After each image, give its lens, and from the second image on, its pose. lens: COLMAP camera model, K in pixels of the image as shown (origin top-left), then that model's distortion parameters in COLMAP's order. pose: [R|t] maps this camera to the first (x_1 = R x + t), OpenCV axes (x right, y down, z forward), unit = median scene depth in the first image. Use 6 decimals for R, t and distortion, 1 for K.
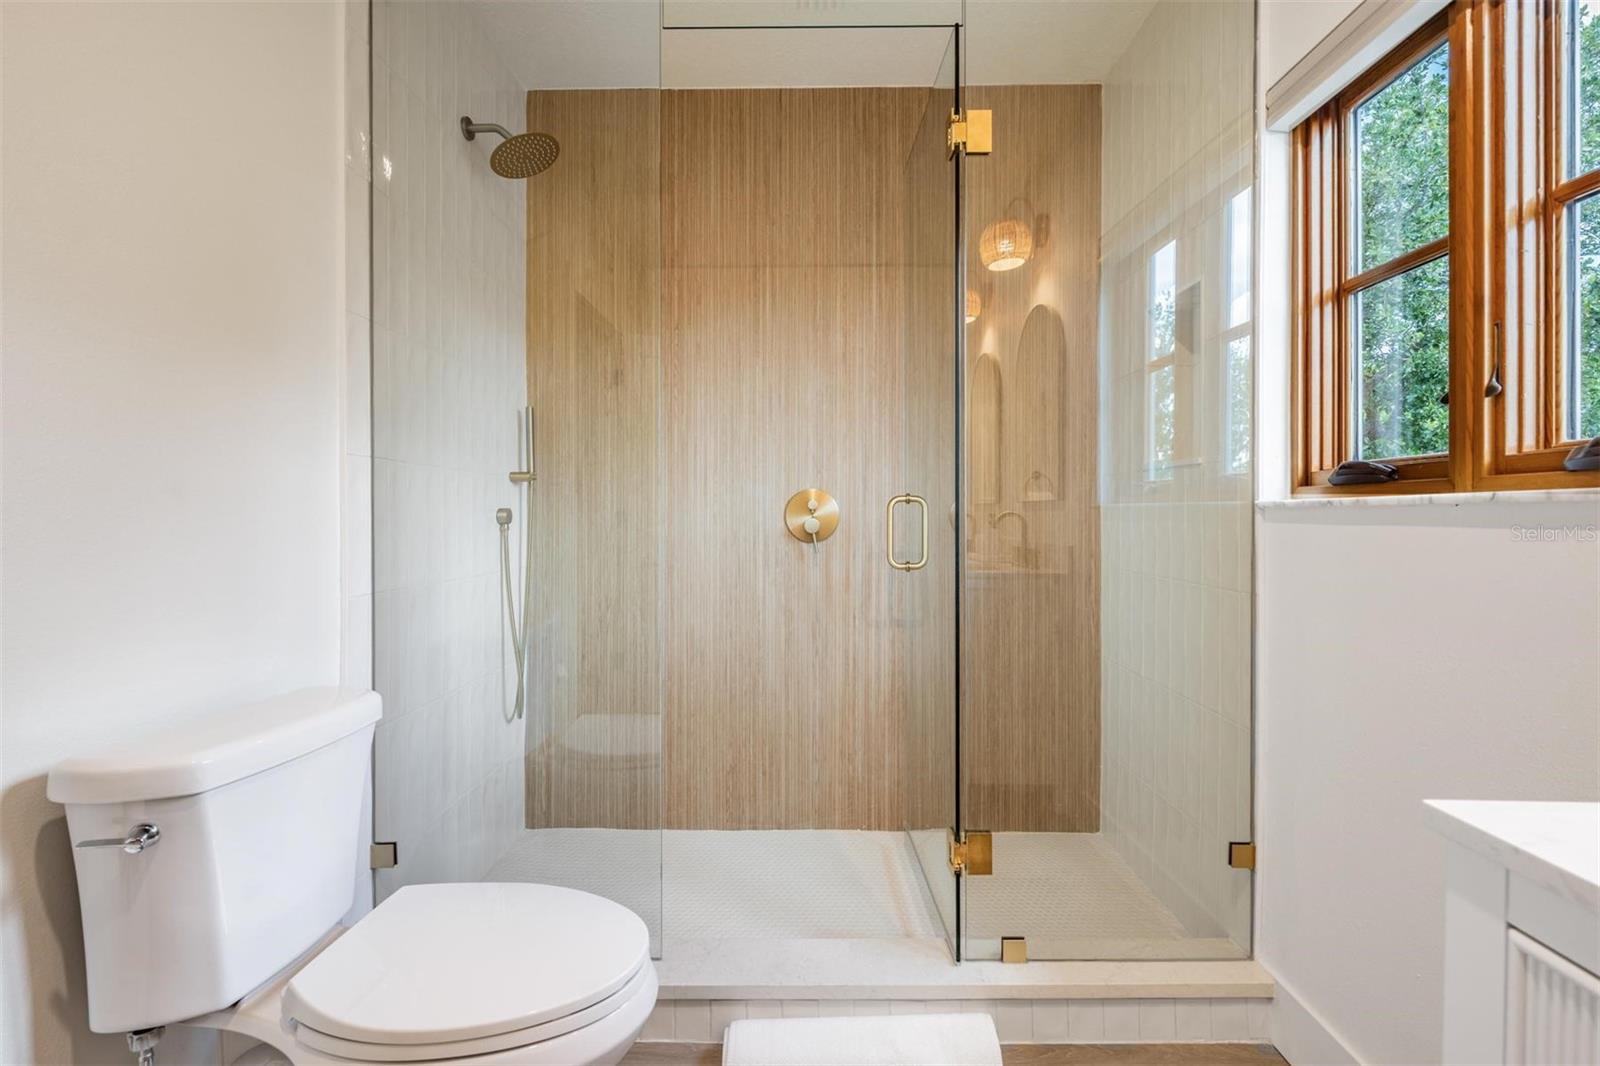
lens RADIAL K [[690.8, 0, 794.7], [0, 690.8, 523.9], [0, 0, 1]] dist [0.001294, -0.000524]
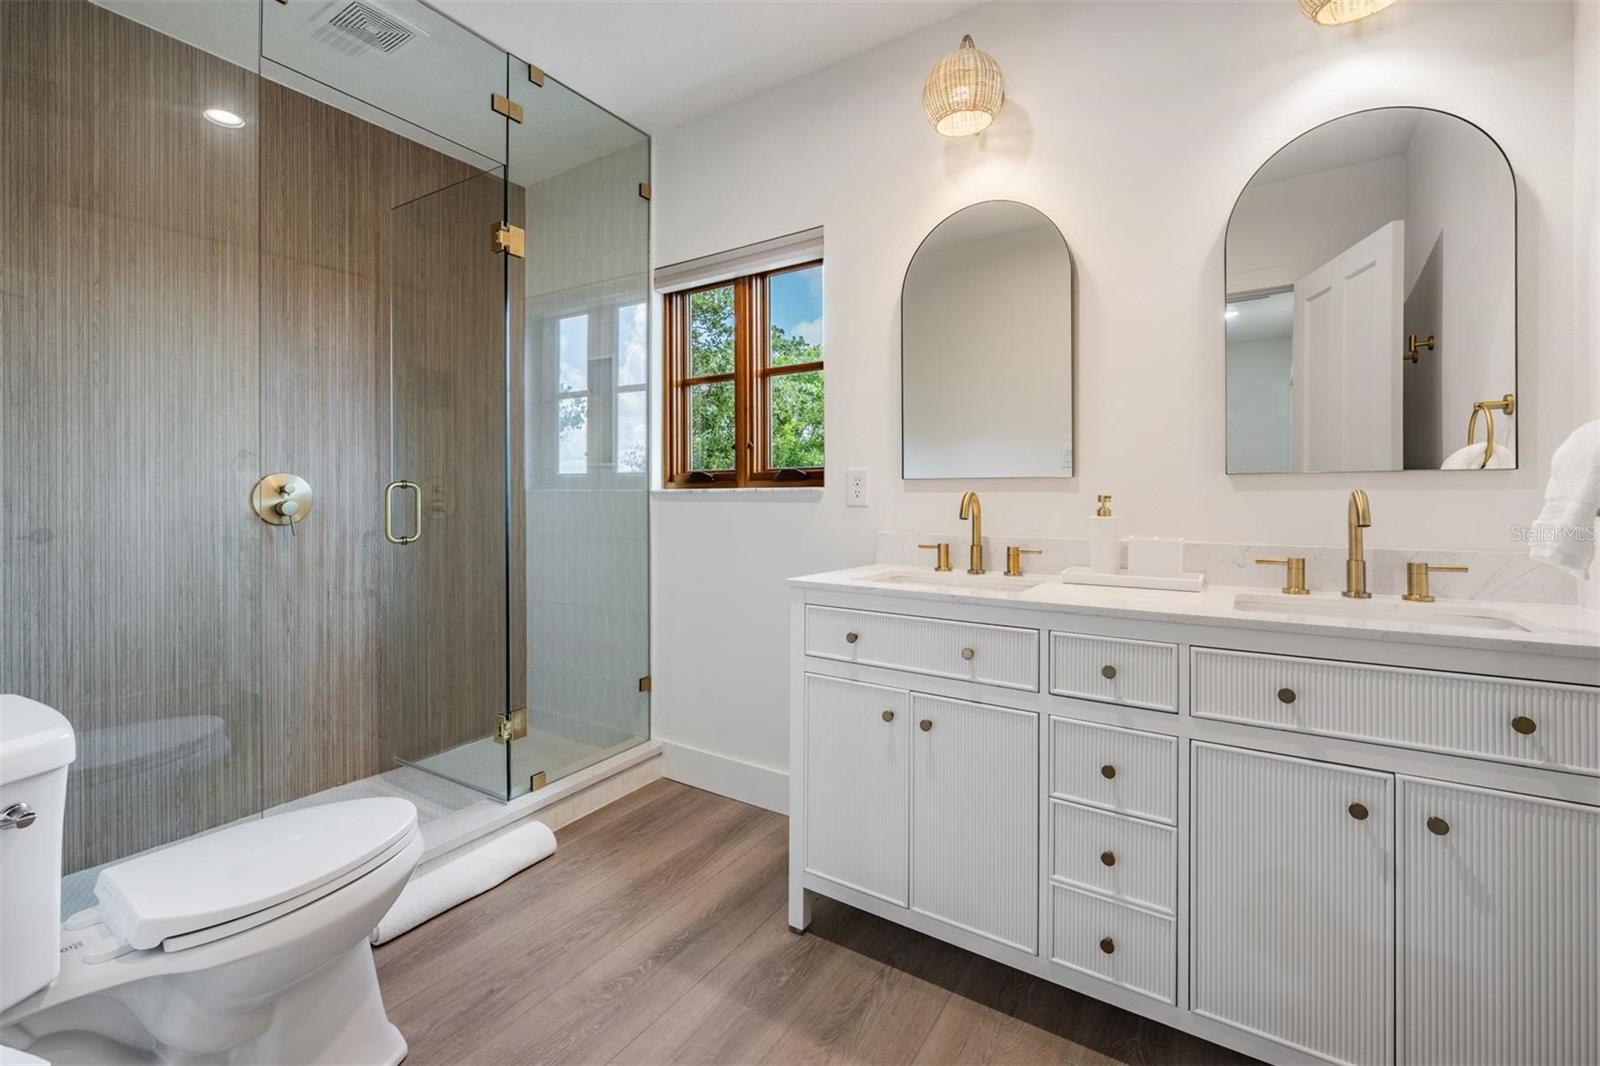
lens RADIAL K [[685.9, 0, 794.0], [0, 685.9, 535.1], [0, 0, 1]] dist [0.001040, 0.000500]
pose [[0.531970, -0.051811, 0.845177, -0.454223], [0.012801, 0.998504, 0.053153, -0.002923], [-0.846666, -0.017456, 0.531838, -0.199779]]
